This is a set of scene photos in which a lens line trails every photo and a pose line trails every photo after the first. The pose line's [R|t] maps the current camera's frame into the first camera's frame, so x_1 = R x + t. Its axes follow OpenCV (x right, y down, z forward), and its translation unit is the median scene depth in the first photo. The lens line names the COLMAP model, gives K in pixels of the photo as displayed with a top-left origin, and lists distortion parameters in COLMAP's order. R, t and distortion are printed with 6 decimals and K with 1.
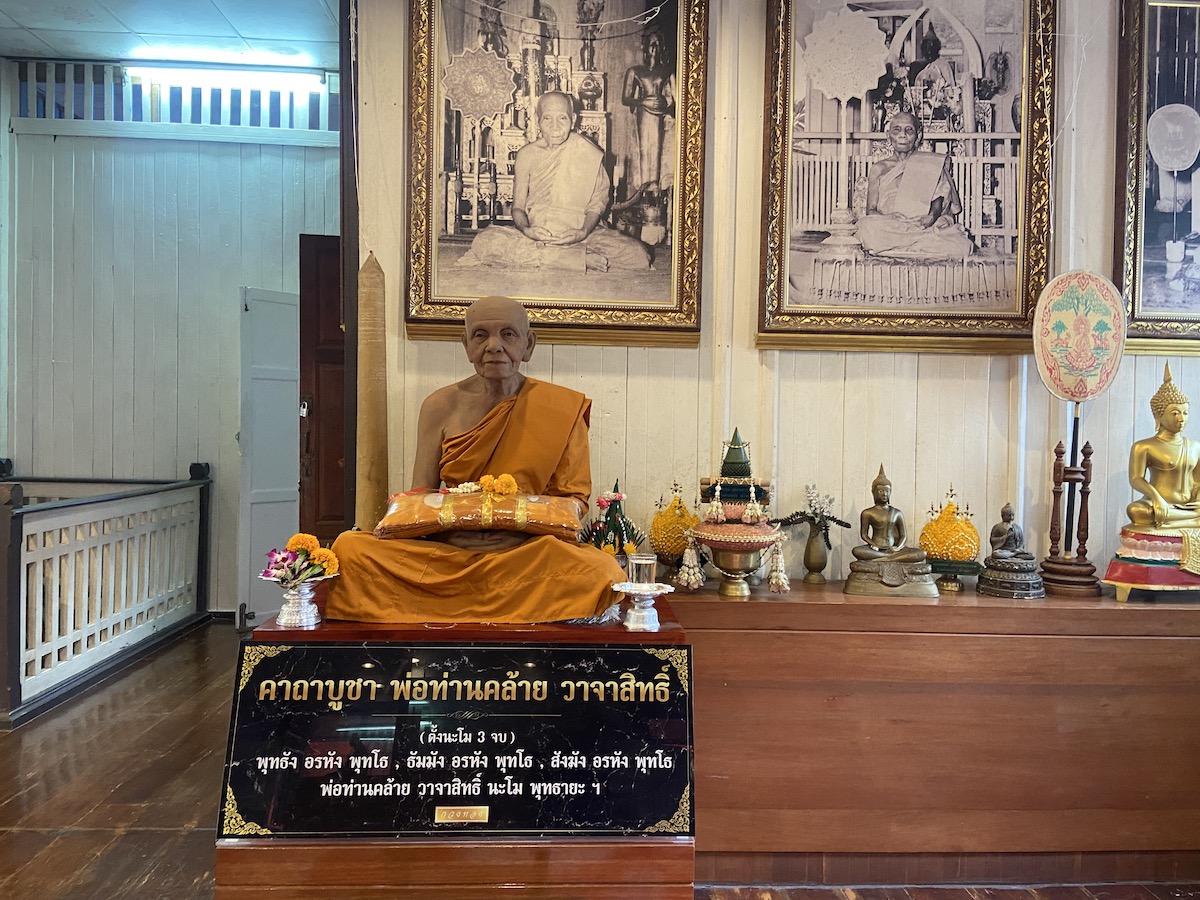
lens RADIAL K [[909.1, 0, 609.0], [0, 909.1, 442.0], [0, 0, 1]] dist [0.138924, -0.169198]
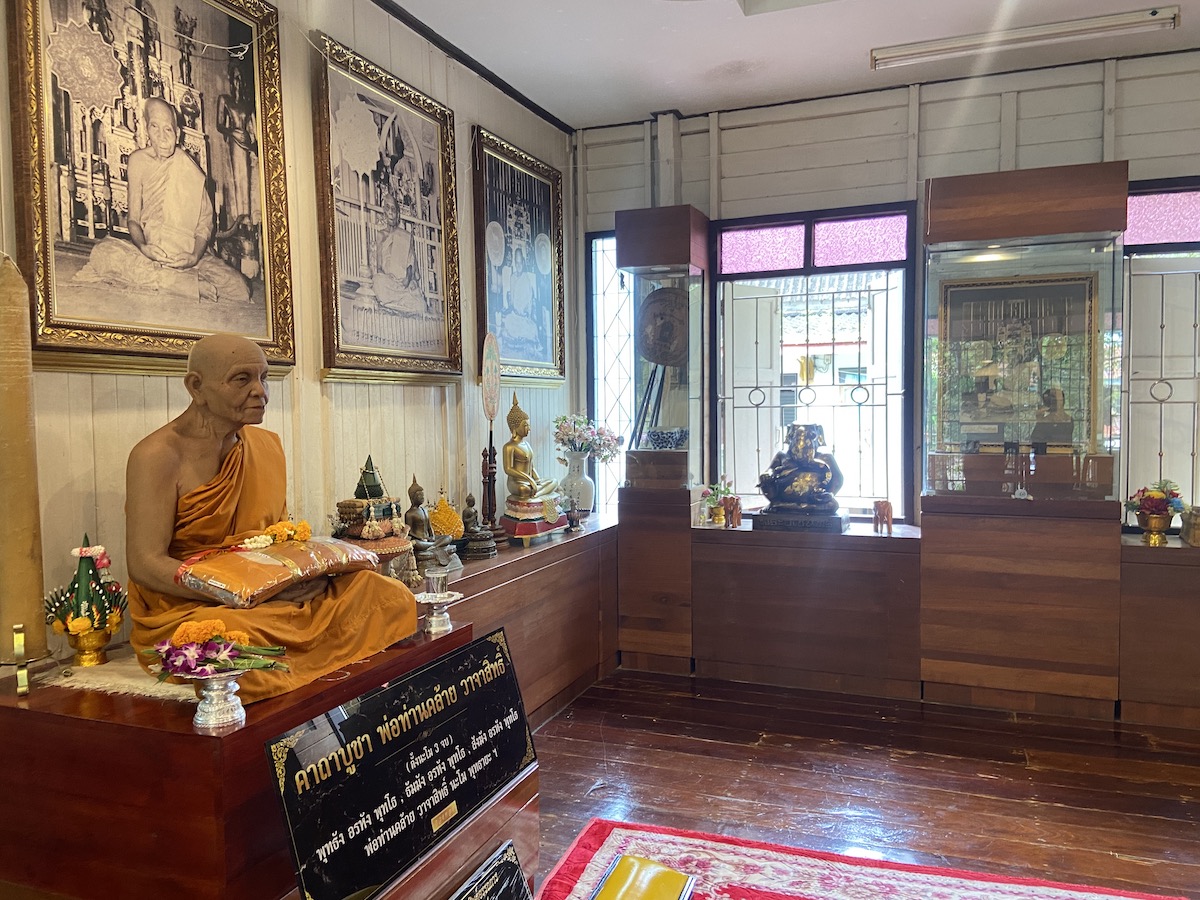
lens RADIAL K [[909.1, 0, 609.0], [0, 909.1, 442.0], [0, 0, 1]] dist [0.138924, -0.169198]
pose [[0.406154, -0.061027, 0.911765, -0.735097], [0.037882, 0.998034, 0.049926, -0.072674], [-0.913019, 0.014262, 0.407667, 0.230989]]
